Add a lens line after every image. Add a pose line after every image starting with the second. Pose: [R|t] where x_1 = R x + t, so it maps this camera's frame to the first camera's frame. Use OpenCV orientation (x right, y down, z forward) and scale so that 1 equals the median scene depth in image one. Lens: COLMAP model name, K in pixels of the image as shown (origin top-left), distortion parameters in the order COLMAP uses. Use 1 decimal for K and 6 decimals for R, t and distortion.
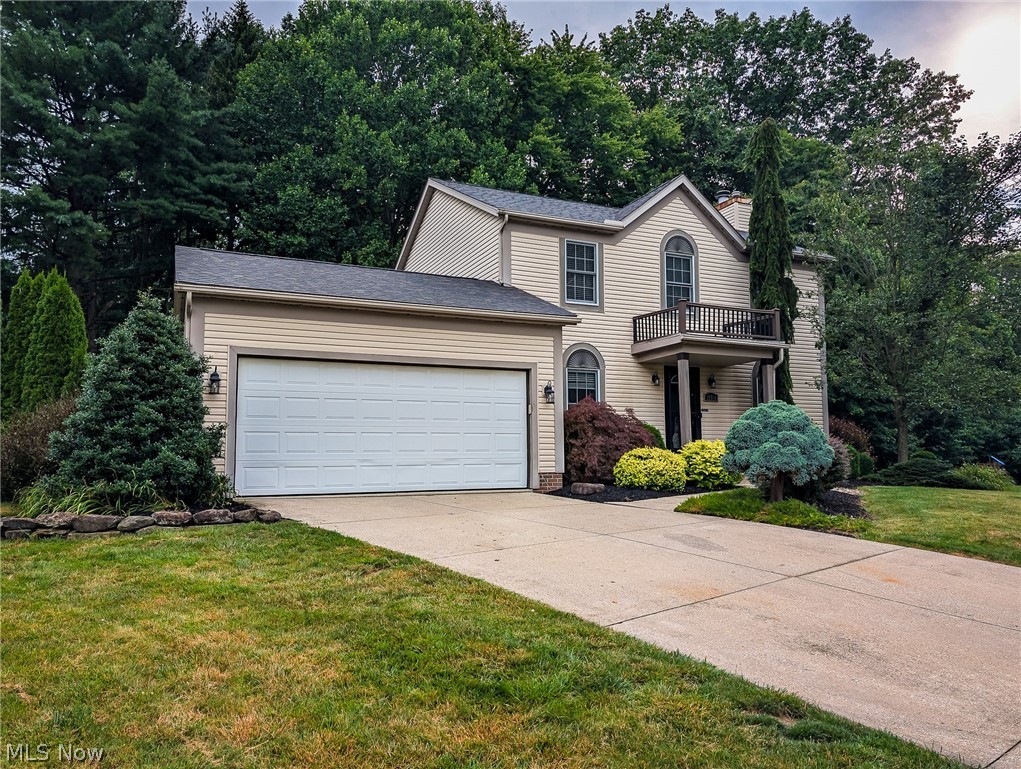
lens RADIAL K [[782.6, 0, 506.5], [0, 782.6, 402.9], [0, 0, 1]] dist [0.034195, -0.026032]
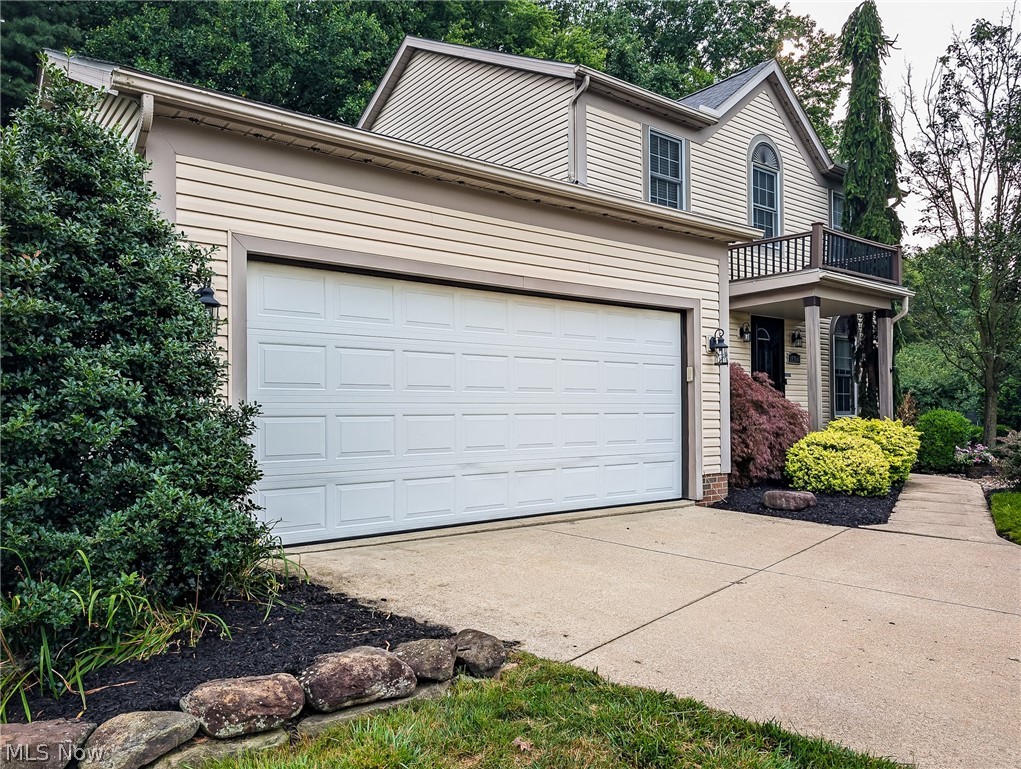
lens RADIAL K [[761.9, 0, 509.5], [0, 761.9, 415.1], [0, 0, 1]] dist [-0.001026, 0.008310]
pose [[0.967610, -0.005416, 0.252392, -0.262001], [-0.011595, 0.997761, 0.065861, 0.002570], [-0.252184, -0.066654, 0.965381, 0.443090]]
